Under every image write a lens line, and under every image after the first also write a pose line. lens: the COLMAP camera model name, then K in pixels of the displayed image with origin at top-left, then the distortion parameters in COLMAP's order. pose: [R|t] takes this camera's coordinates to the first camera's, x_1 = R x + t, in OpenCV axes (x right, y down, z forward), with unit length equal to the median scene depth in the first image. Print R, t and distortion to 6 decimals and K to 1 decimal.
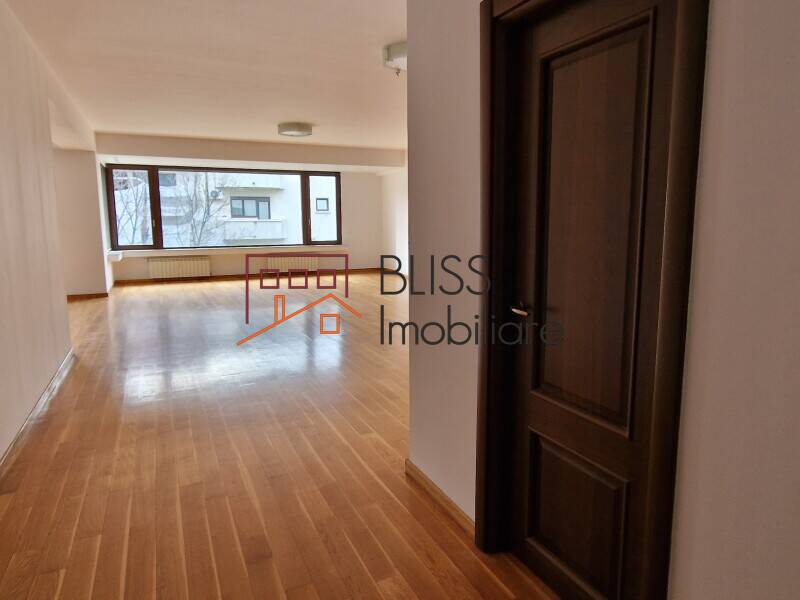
lens RADIAL K [[534.0, 0, 399.6], [0, 534.0, 297.8], [0, 0, 1]] dist [0.009338, 0.004697]
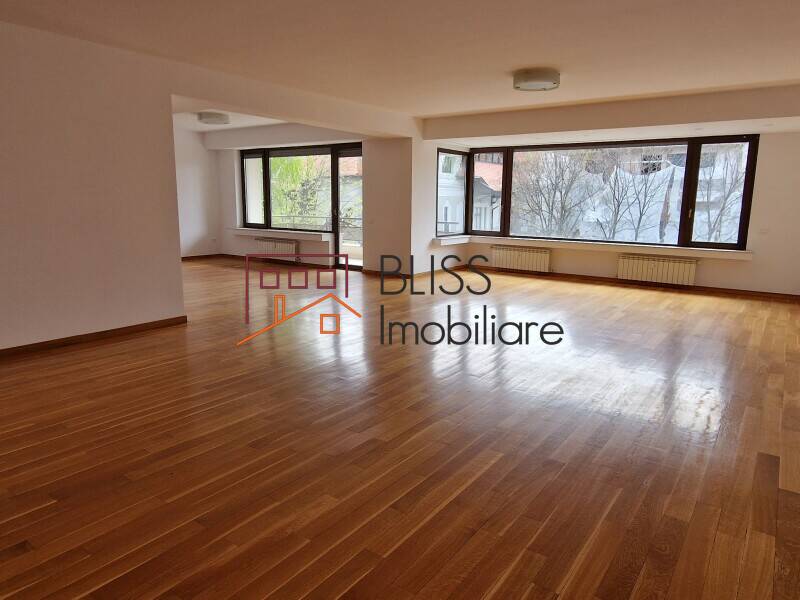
lens RADIAL K [[534.0, 0, 405.3], [0, 534.0, 301.5], [0, 0, 1]] dist [0.009338, 0.004697]
pose [[0.489664, 0.176339, -0.853893, 0.261013], [-0.145498, 0.982129, 0.119386, -0.060401], [0.859686, 0.065780, 0.506570, 0.349808]]
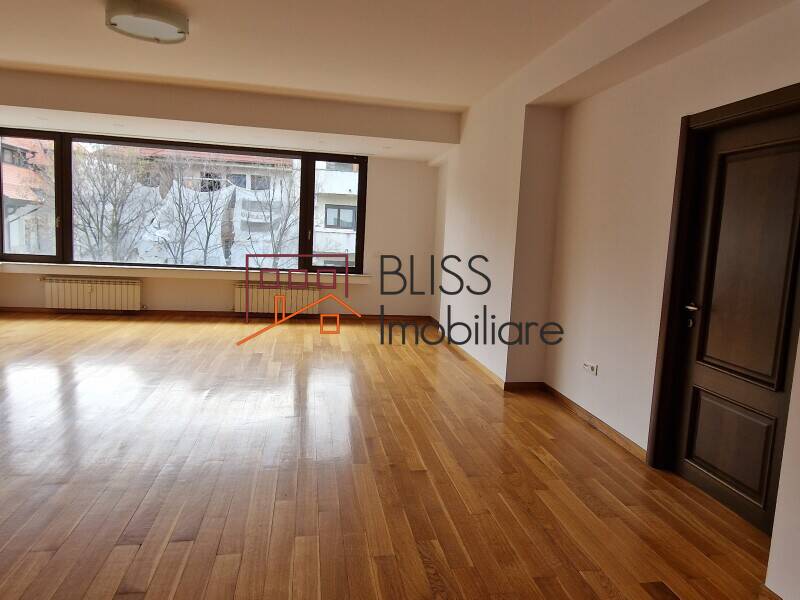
lens RADIAL K [[534.0, 0, 406.0], [0, 534.0, 291.8], [0, 0, 1]] dist [0.009338, 0.004697]
pose [[0.967875, 0.081815, -0.237747, 0.092246], [-0.092278, 0.995180, -0.033199, -0.066728], [0.233885, 0.054071, 0.970760, 0.433582]]
